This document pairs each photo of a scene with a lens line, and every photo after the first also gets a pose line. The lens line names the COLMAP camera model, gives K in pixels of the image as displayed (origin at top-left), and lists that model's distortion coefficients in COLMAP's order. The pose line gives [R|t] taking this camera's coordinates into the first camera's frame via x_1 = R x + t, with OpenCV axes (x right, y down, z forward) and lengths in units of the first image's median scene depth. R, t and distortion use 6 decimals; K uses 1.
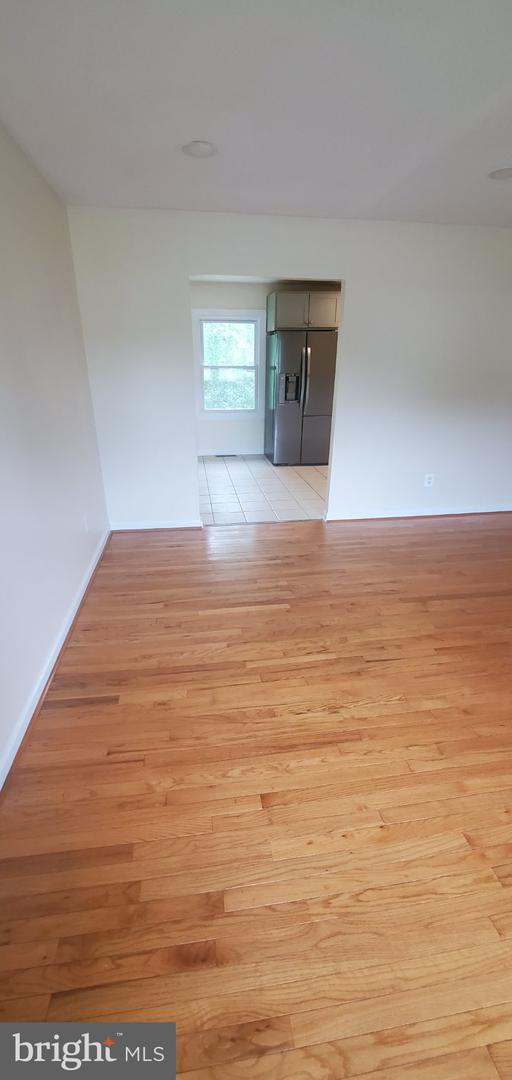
lens RADIAL K [[435.4, 0, 249.3], [0, 435.4, 534.7], [0, 0, 1]] dist [0.001162, -0.000257]
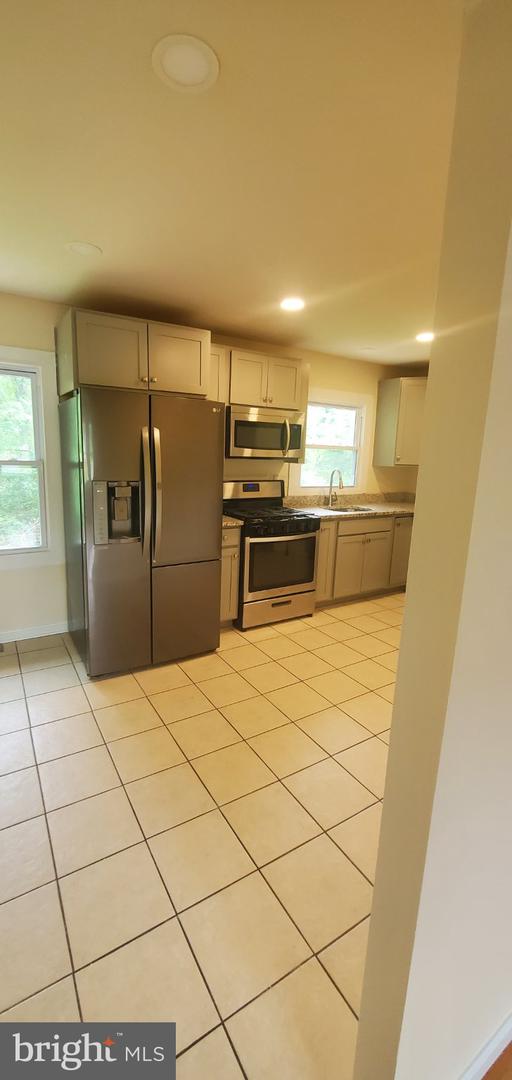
lens RADIAL K [[435.4, 0, 249.3], [0, 435.4, 534.7], [0, 0, 1]] dist [0.001162, -0.000257]
pose [[0.916541, -0.046655, 0.397209, 0.035761], [0.118776, 0.980116, -0.158948, -0.217248], [-0.381895, 0.192861, 0.903859, 0.526832]]
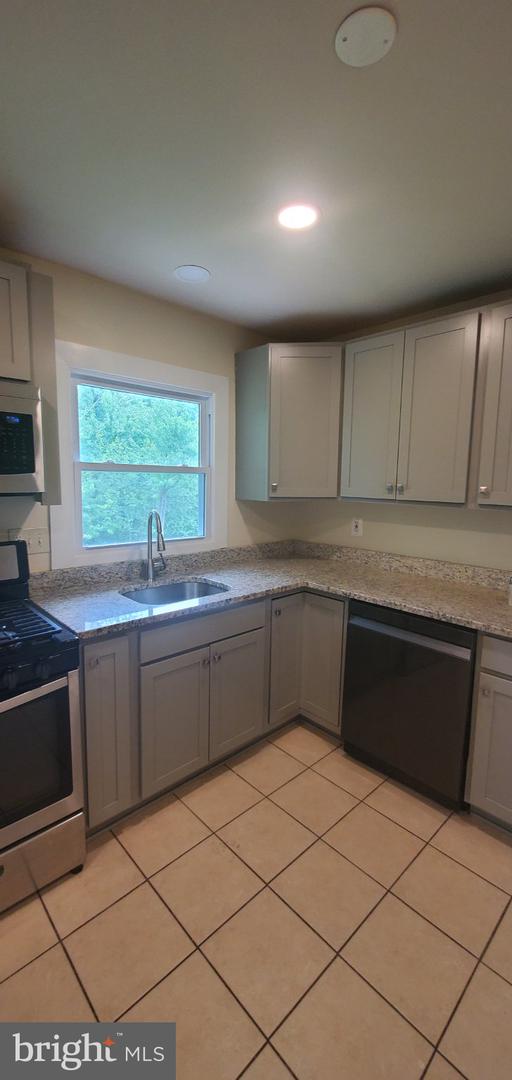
lens RADIAL K [[435.4, 0, 249.3], [0, 435.4, 534.7], [0, 0, 1]] dist [0.001162, -0.000257]
pose [[0.820972, -0.063343, 0.567443, 0.328080], [0.201096, 0.962225, -0.183532, -0.322940], [-0.534383, 0.264785, 0.802698, 0.781739]]
